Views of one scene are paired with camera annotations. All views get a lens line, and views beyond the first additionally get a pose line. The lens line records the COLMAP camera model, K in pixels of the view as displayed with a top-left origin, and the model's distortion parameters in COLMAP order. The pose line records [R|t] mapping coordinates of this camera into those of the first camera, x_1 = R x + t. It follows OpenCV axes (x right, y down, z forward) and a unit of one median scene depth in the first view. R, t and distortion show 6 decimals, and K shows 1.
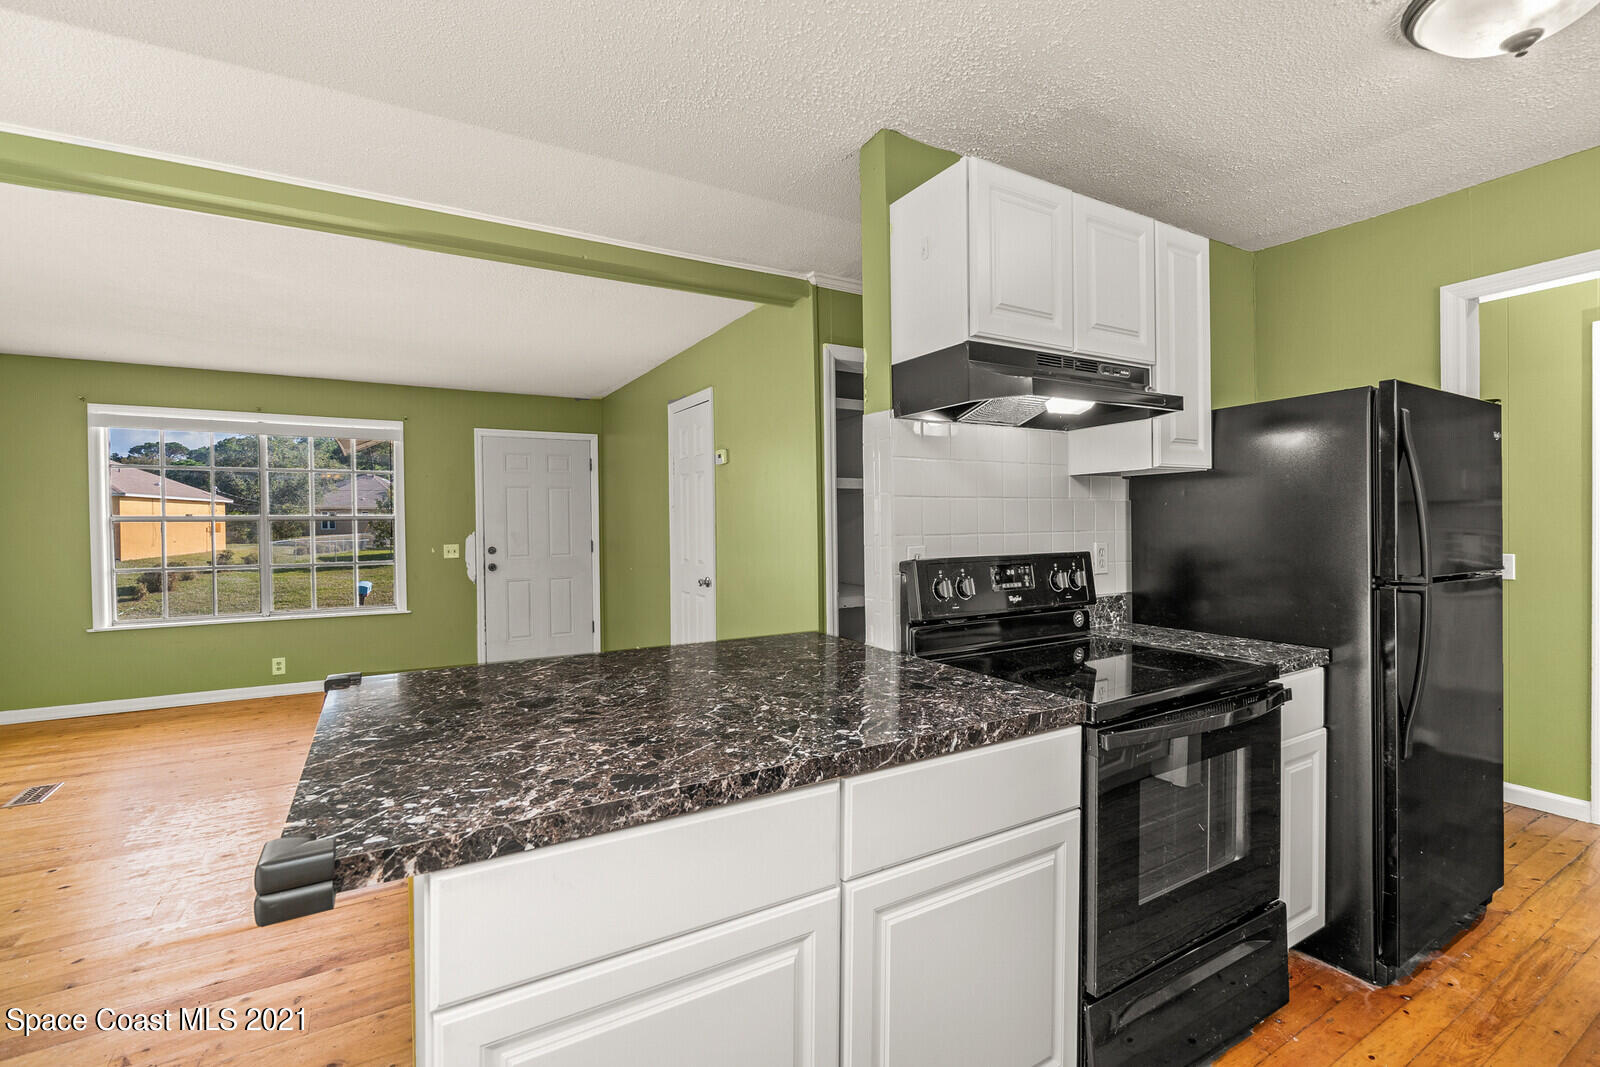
lens RADIAL K [[721.7, 0, 794.7], [0, 721.7, 529.4], [0, 0, 1]] dist [-0.024956, 0.012869]
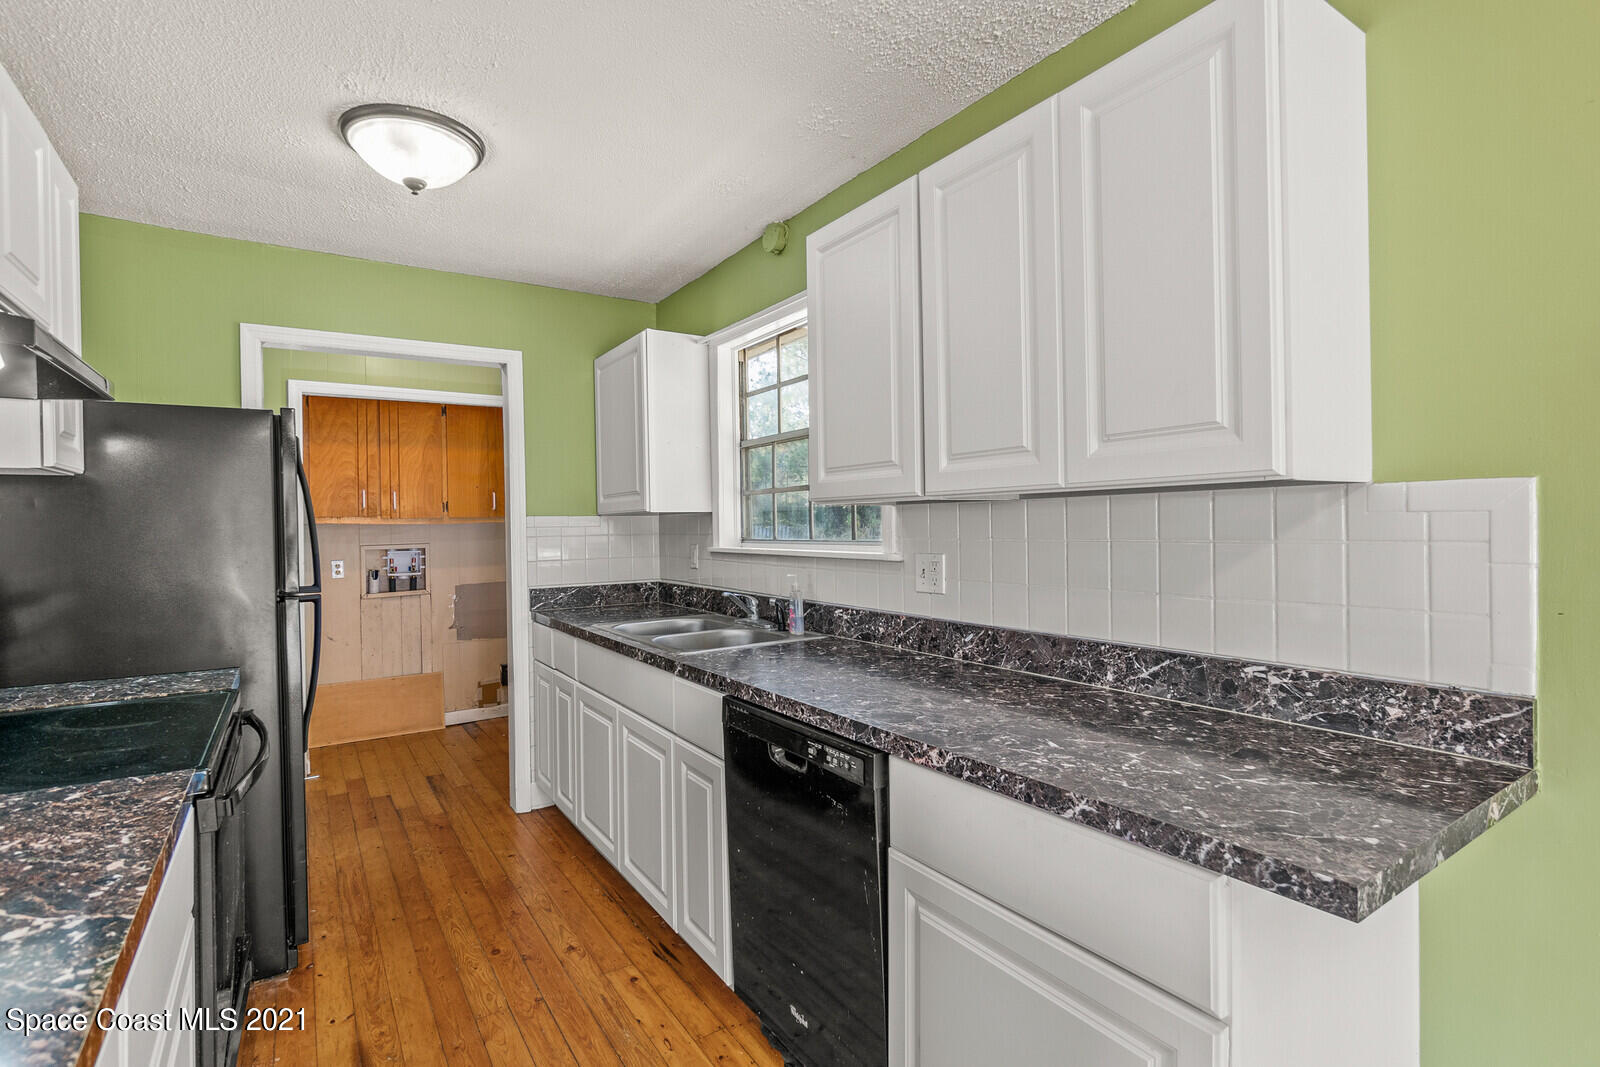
lens RADIAL K [[759.2, 0, 777.1], [0, 759.2, 525.8], [0, 0, 1]] dist [-0.001439, 0.000110]
pose [[-0.046993, 0.010042, 0.998845, -0.484912], [0.021551, 0.999727, -0.009037, -0.005080], [-0.998663, 0.021101, -0.047196, 0.419565]]
